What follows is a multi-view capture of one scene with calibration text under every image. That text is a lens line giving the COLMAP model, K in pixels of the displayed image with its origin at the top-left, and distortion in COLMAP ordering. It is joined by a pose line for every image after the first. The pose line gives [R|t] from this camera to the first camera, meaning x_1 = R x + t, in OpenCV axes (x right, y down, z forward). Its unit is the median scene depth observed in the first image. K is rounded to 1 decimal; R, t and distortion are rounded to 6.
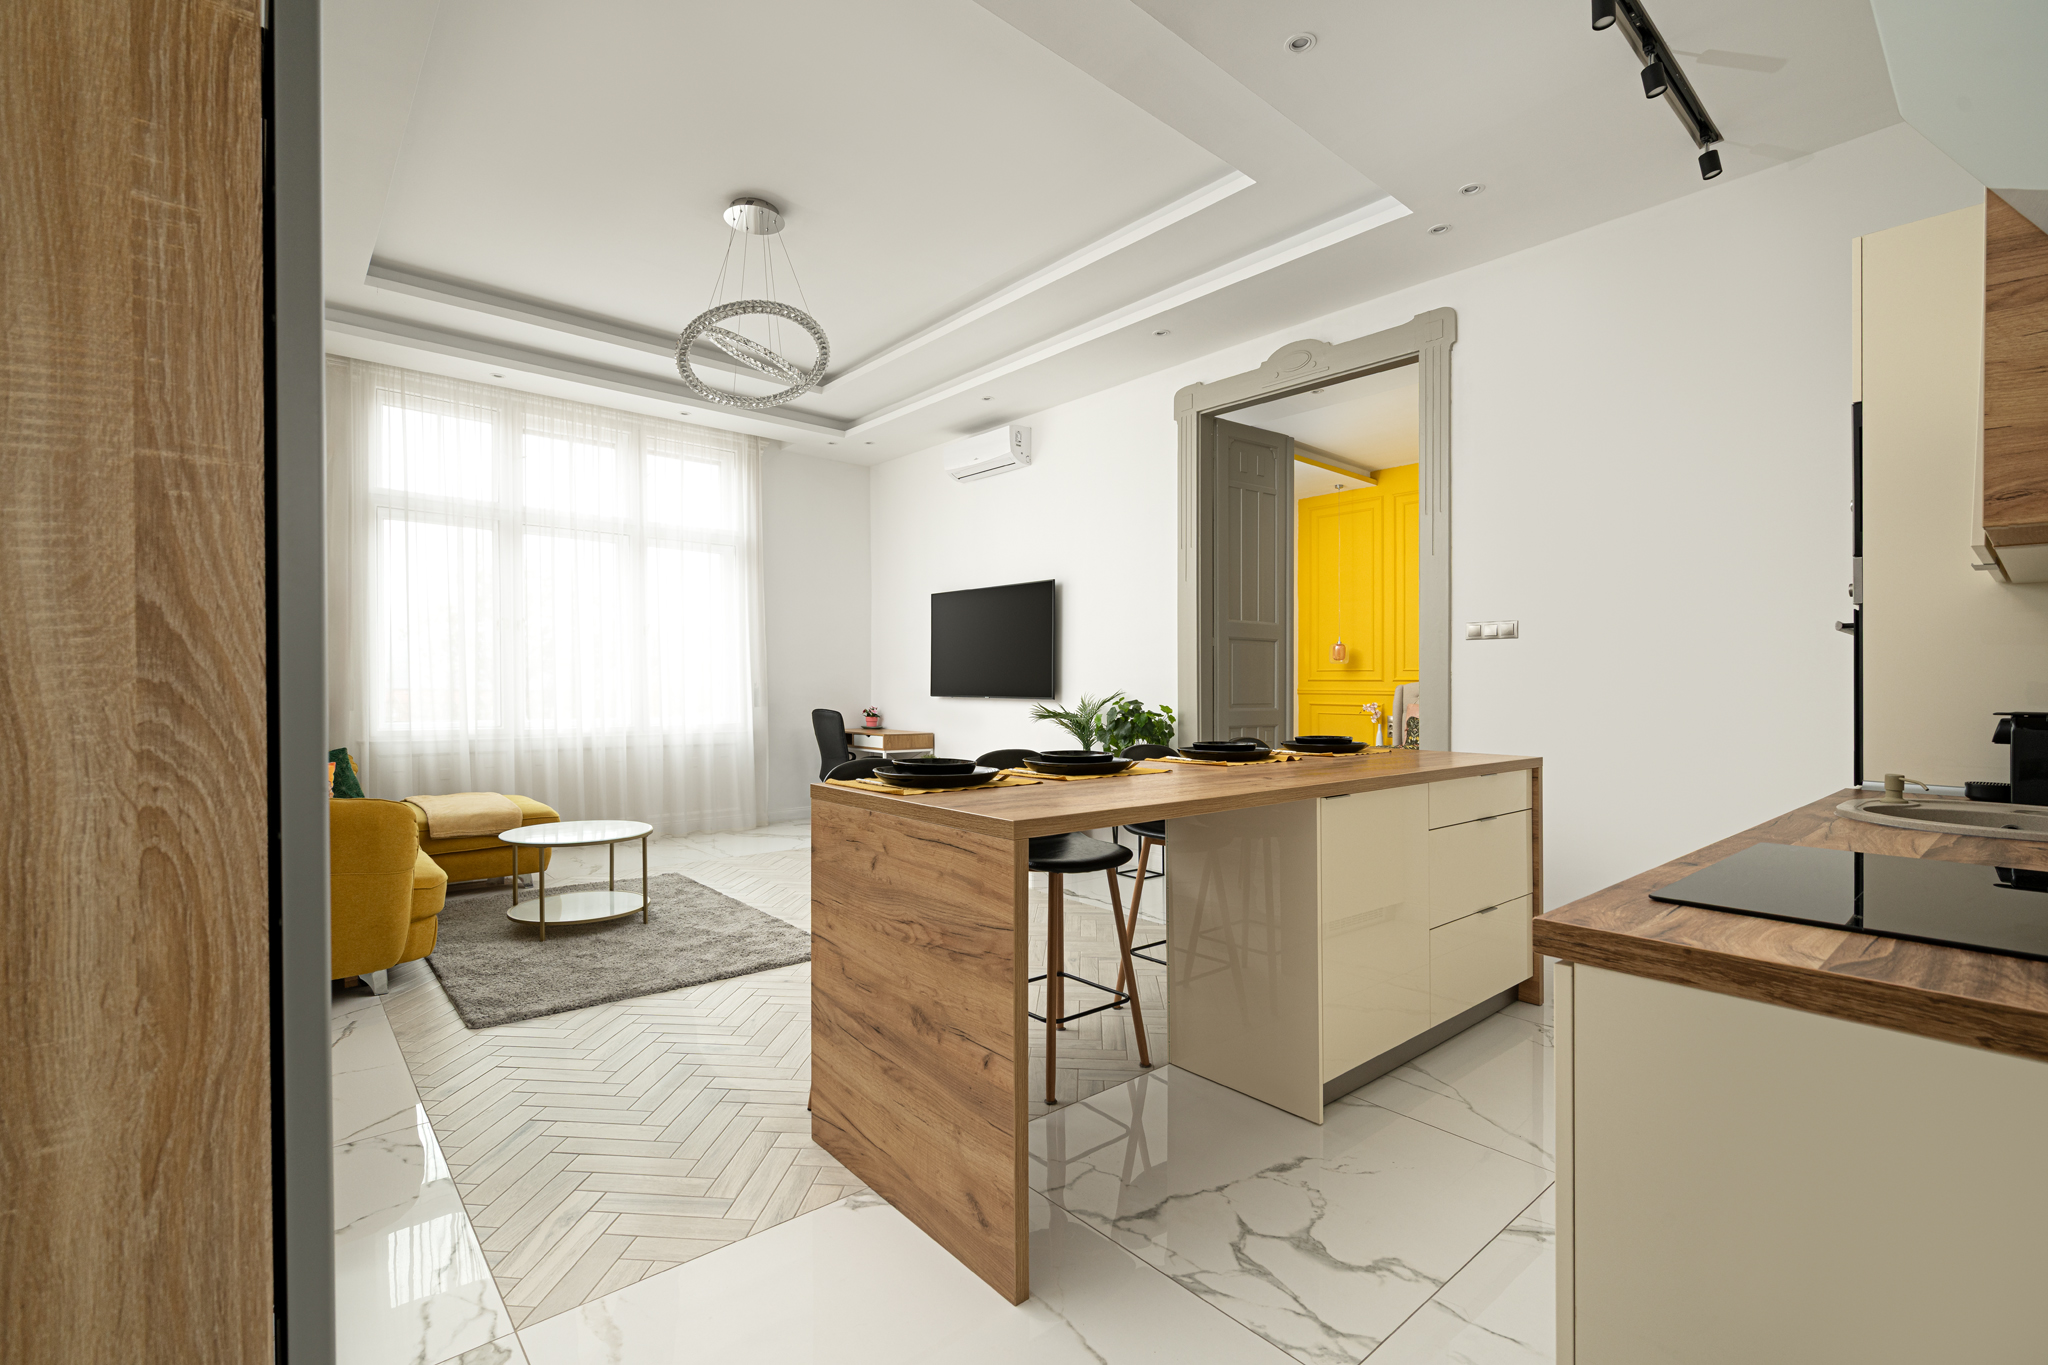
lens RADIAL K [[904.8, 0, 1024.0], [0, 904.8, 682.5], [0, 0, 1]] dist [-0.000276, 0.000030]
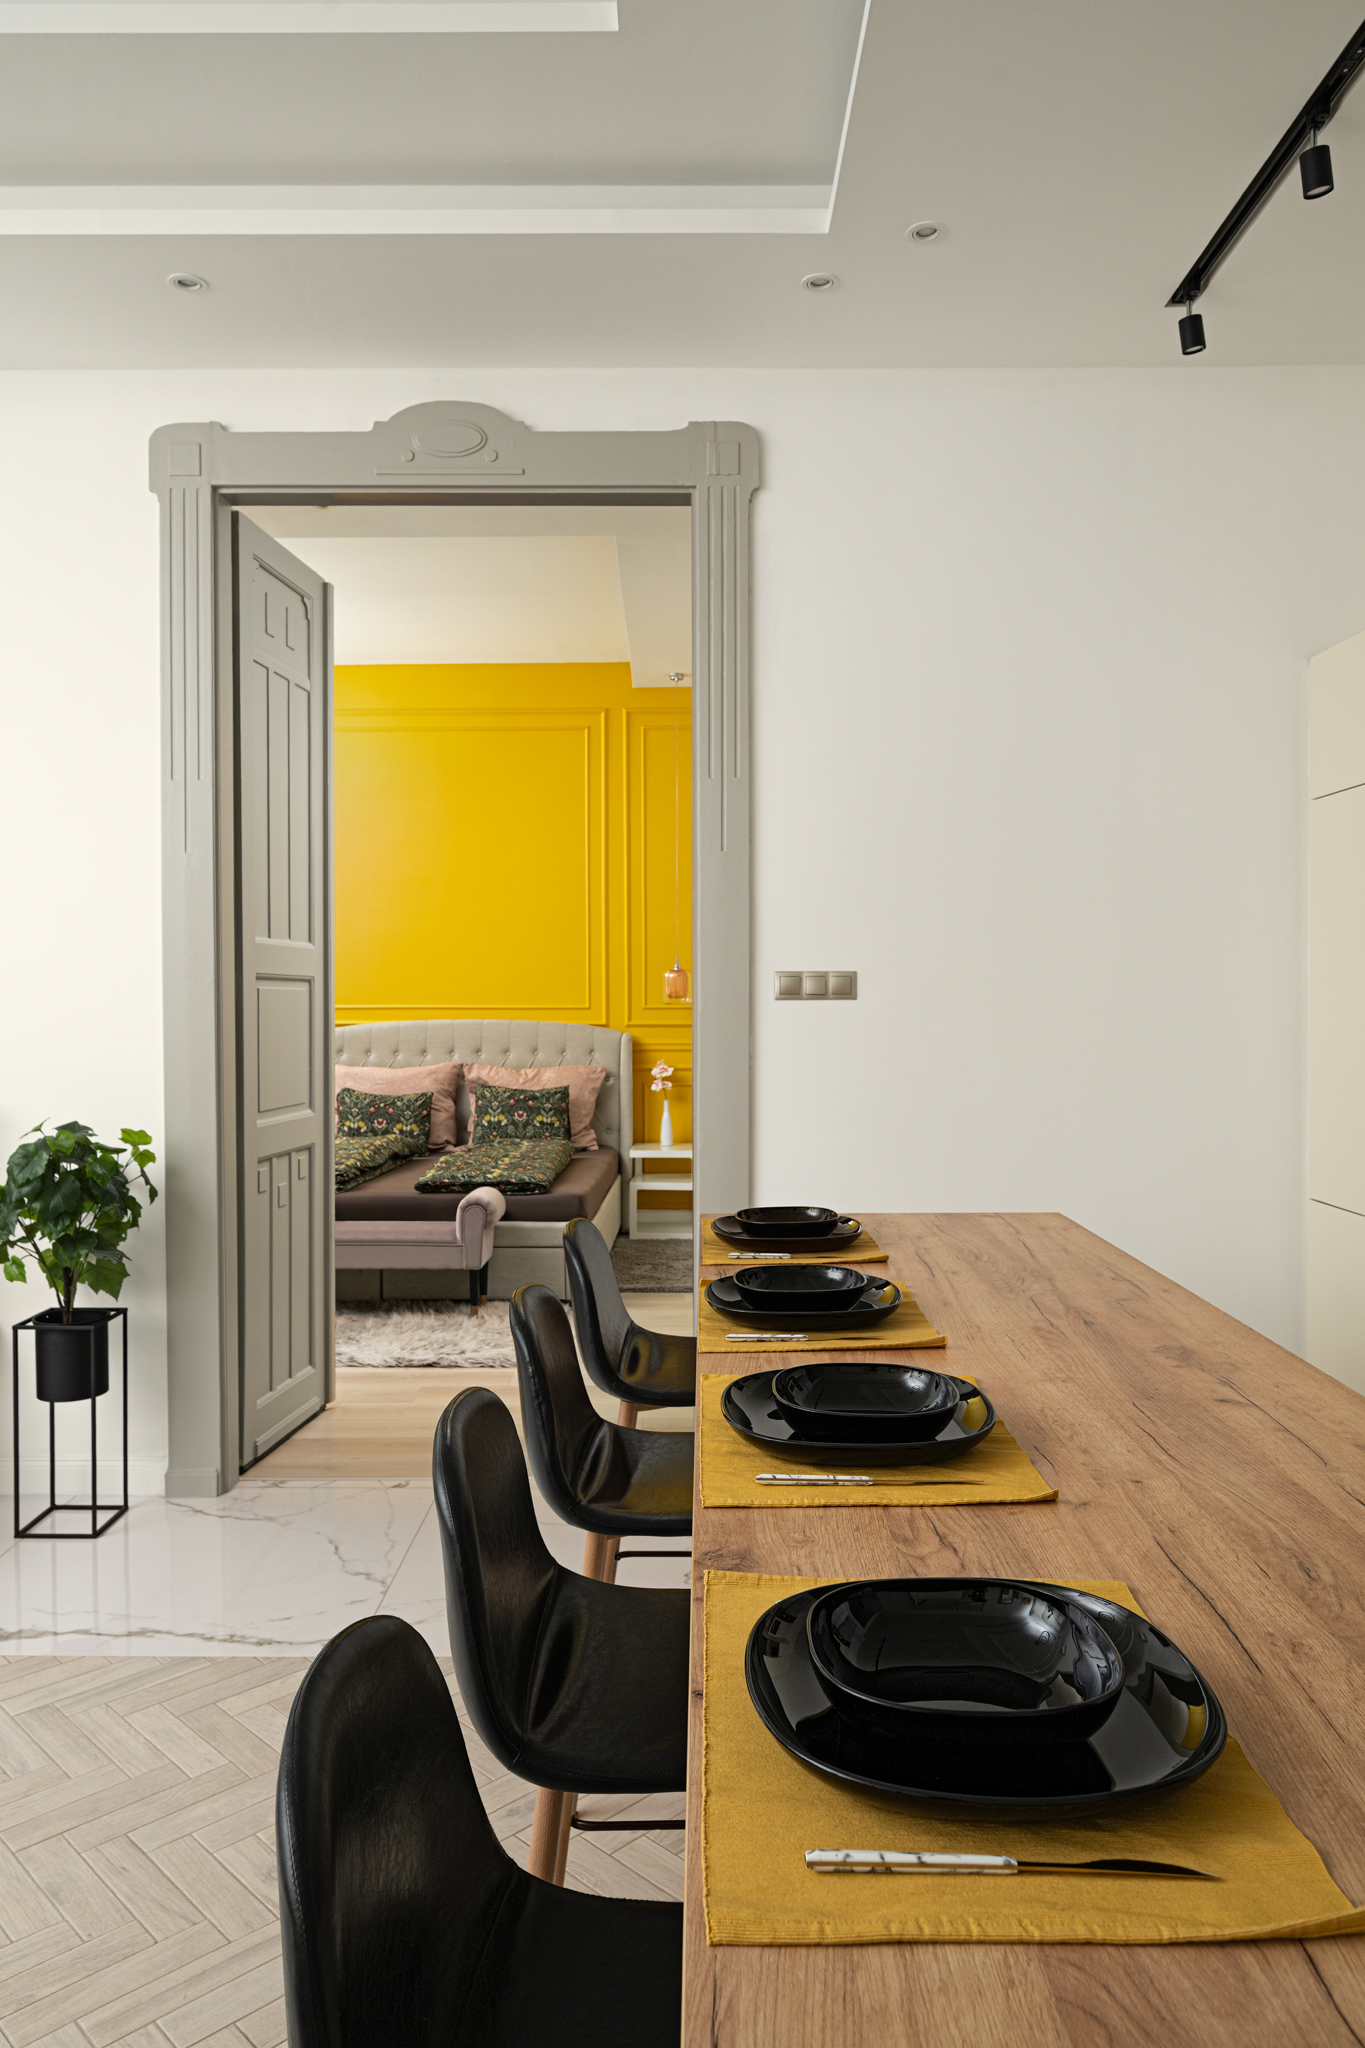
lens RADIAL K [[1383.2, 0, 679.3], [0, 1383.2, 990.0], [0, 0, 1]] dist [-0.004541, 0.000536]
pose [[0.658765, -0.001814, 0.752347, -0.178693], [0.001415, 0.999998, 0.001172, -0.043318], [-0.752348, 0.000292, 0.658766, 0.355633]]
